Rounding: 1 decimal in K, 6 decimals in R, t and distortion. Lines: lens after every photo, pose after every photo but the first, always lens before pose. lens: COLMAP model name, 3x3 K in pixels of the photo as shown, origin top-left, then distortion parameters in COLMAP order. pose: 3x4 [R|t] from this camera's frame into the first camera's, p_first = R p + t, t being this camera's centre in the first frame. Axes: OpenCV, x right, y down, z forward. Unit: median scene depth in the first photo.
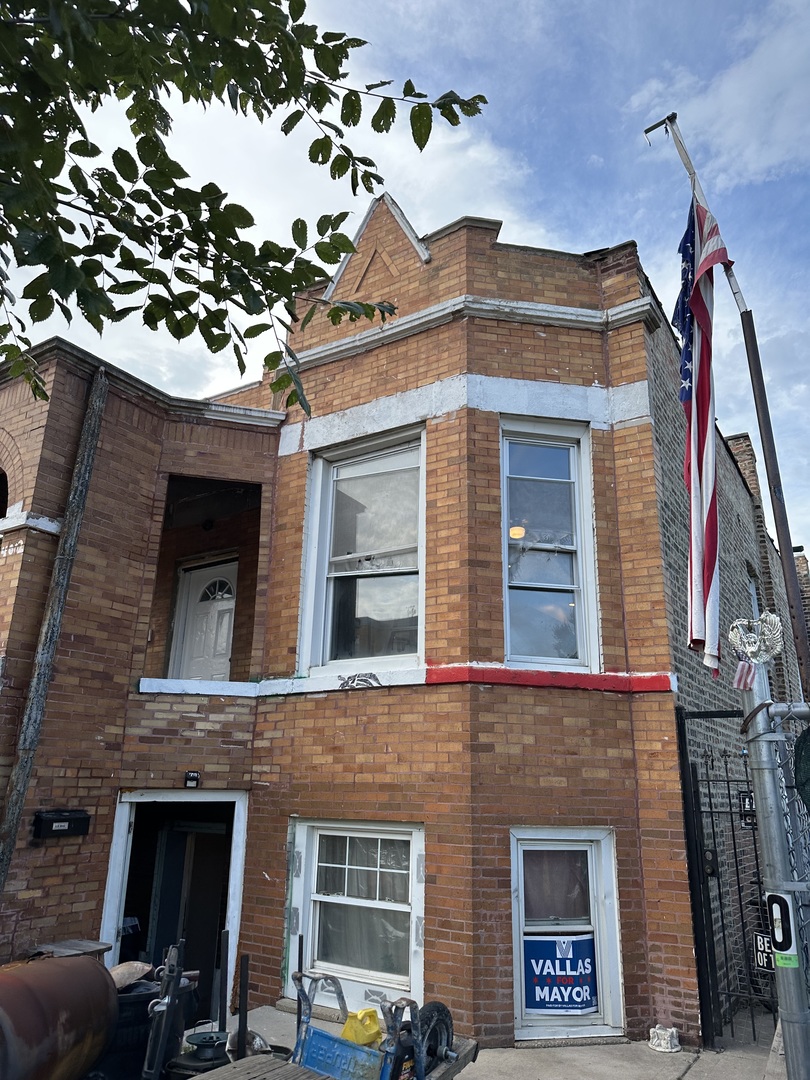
lens RADIAL K [[749.9, 0, 400.8], [0, 749.9, 534.2], [0, 0, 1]] dist [0.130168, -0.227529]
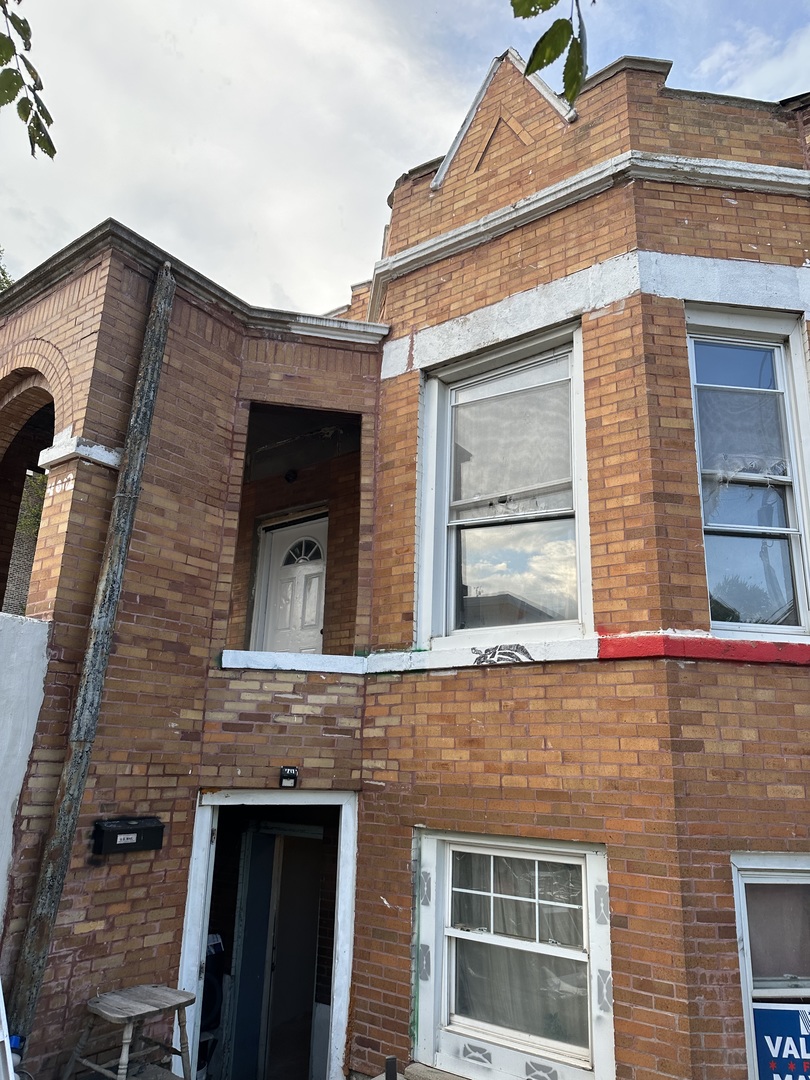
lens RADIAL K [[742.6, 0, 414.4], [0, 742.6, 538.0], [0, 0, 1]] dist [0.144932, -0.270506]
pose [[0.998161, -0.008372, -0.060030, -0.095044], [0.010029, 0.999576, 0.027352, 0.052811], [0.059776, -0.027904, 0.997822, 0.233542]]
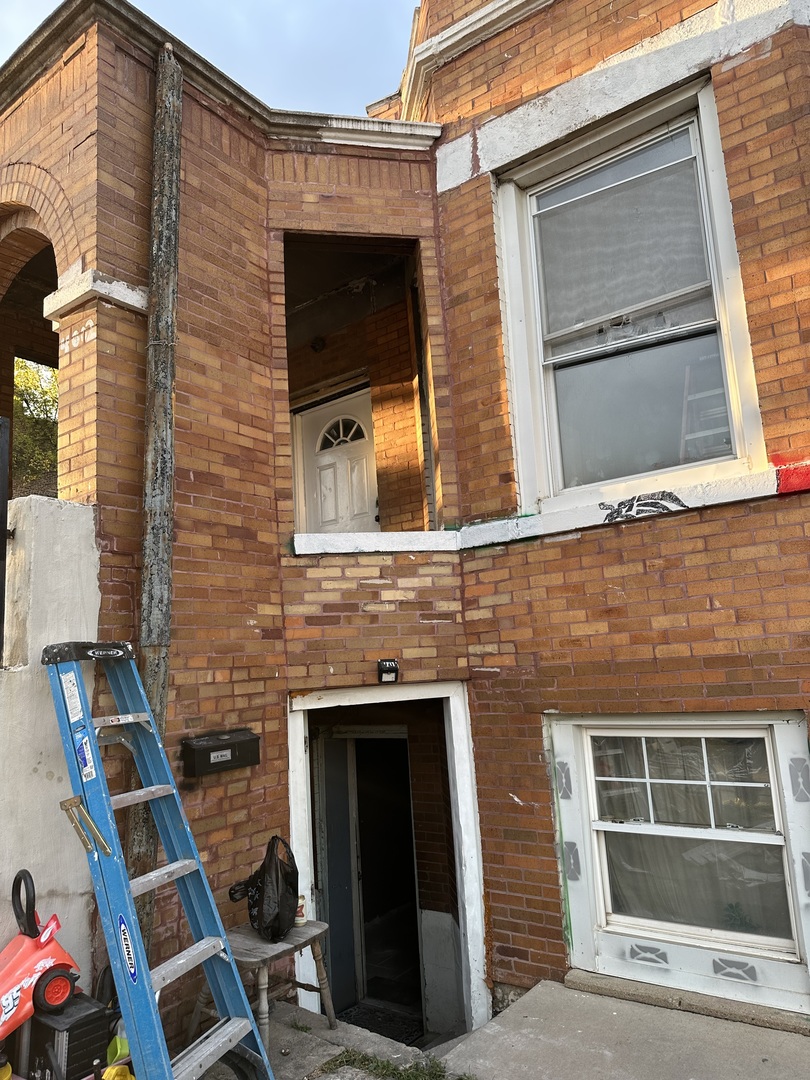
lens RADIAL K [[745.4, 0, 410.3], [0, 745.4, 543.7], [0, 0, 1]] dist [0.151164, -0.272203]
pose [[0.995247, -0.086495, -0.044745, -0.216874], [0.092388, 0.983895, 0.153022, 0.108539], [0.030788, -0.156429, 0.987209, 0.356951]]
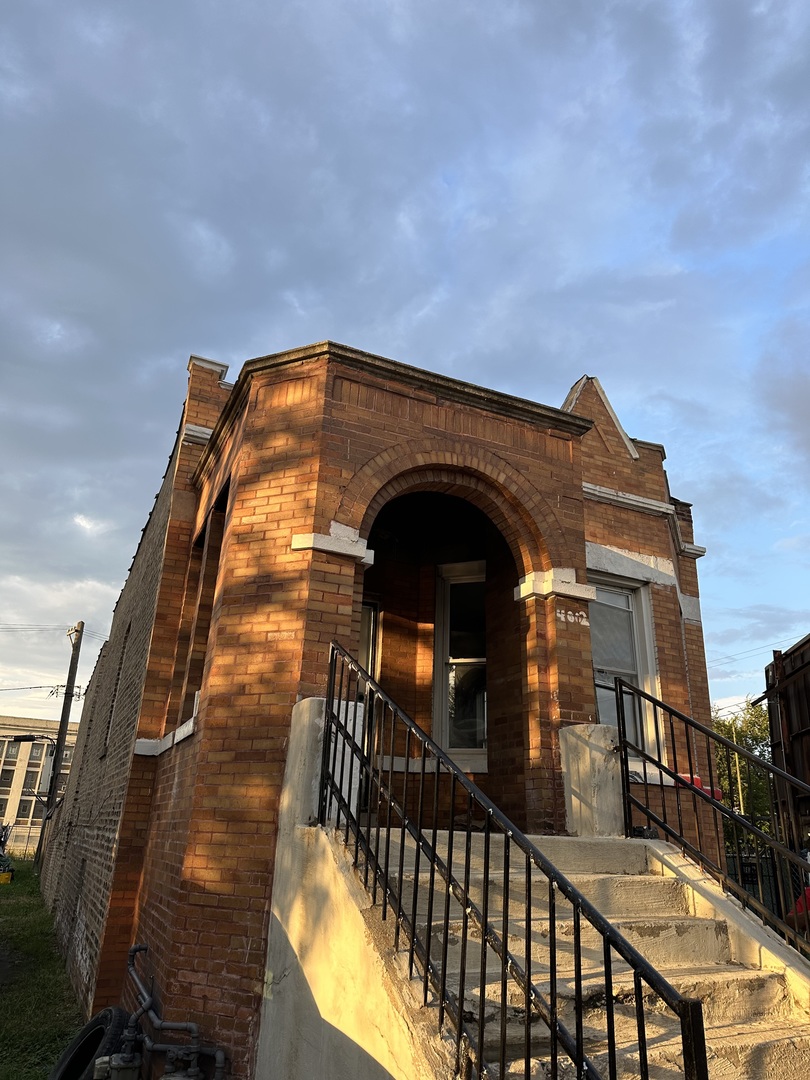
lens RADIAL K [[749.9, 0, 400.8], [0, 749.9, 534.2], [0, 0, 1]] dist [0.130168, -0.227529]
pose [[0.543233, 0.324551, 0.774315, -1.359003], [-0.298652, 0.936640, -0.183065, 0.158310], [-0.784668, -0.131804, 0.605742, 0.559595]]
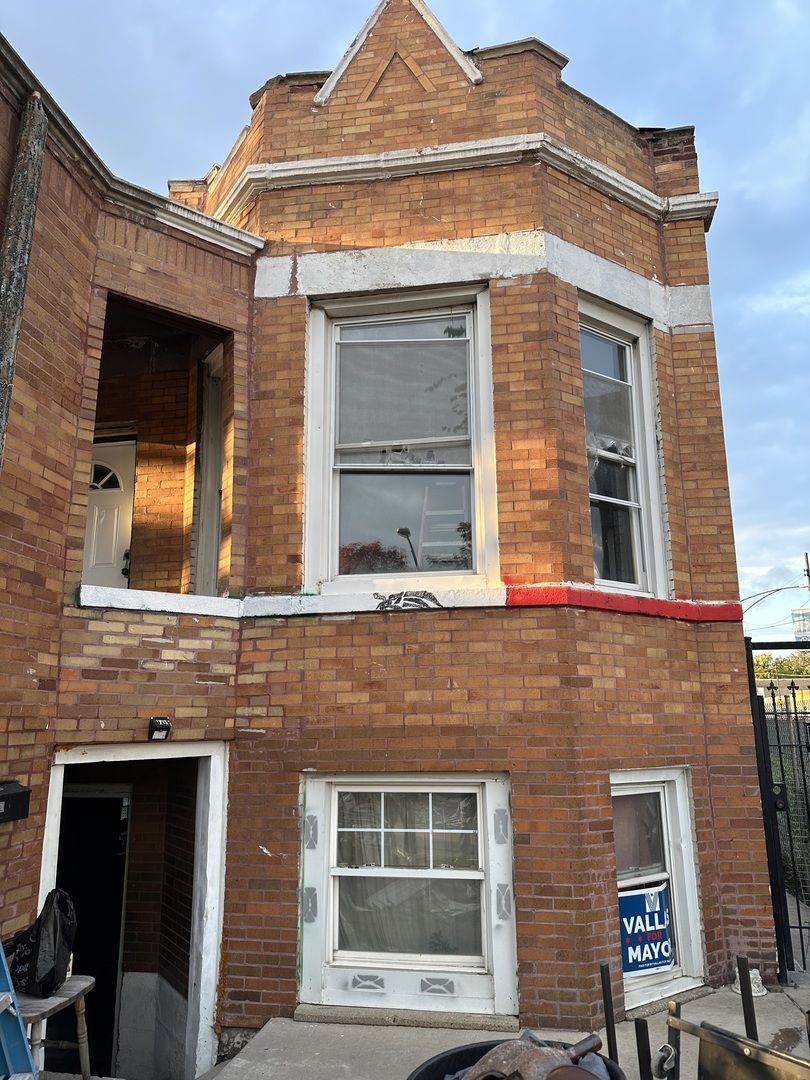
lens RADIAL K [[745.4, 0, 410.3], [0, 745.4, 543.7], [0, 0, 1]] dist [0.151164, -0.272203]
pose [[0.916058, 0.064089, 0.395891, -0.355440], [-0.100245, 0.992404, 0.071304, 0.078315], [-0.388314, -0.105005, 0.915525, 0.285504]]
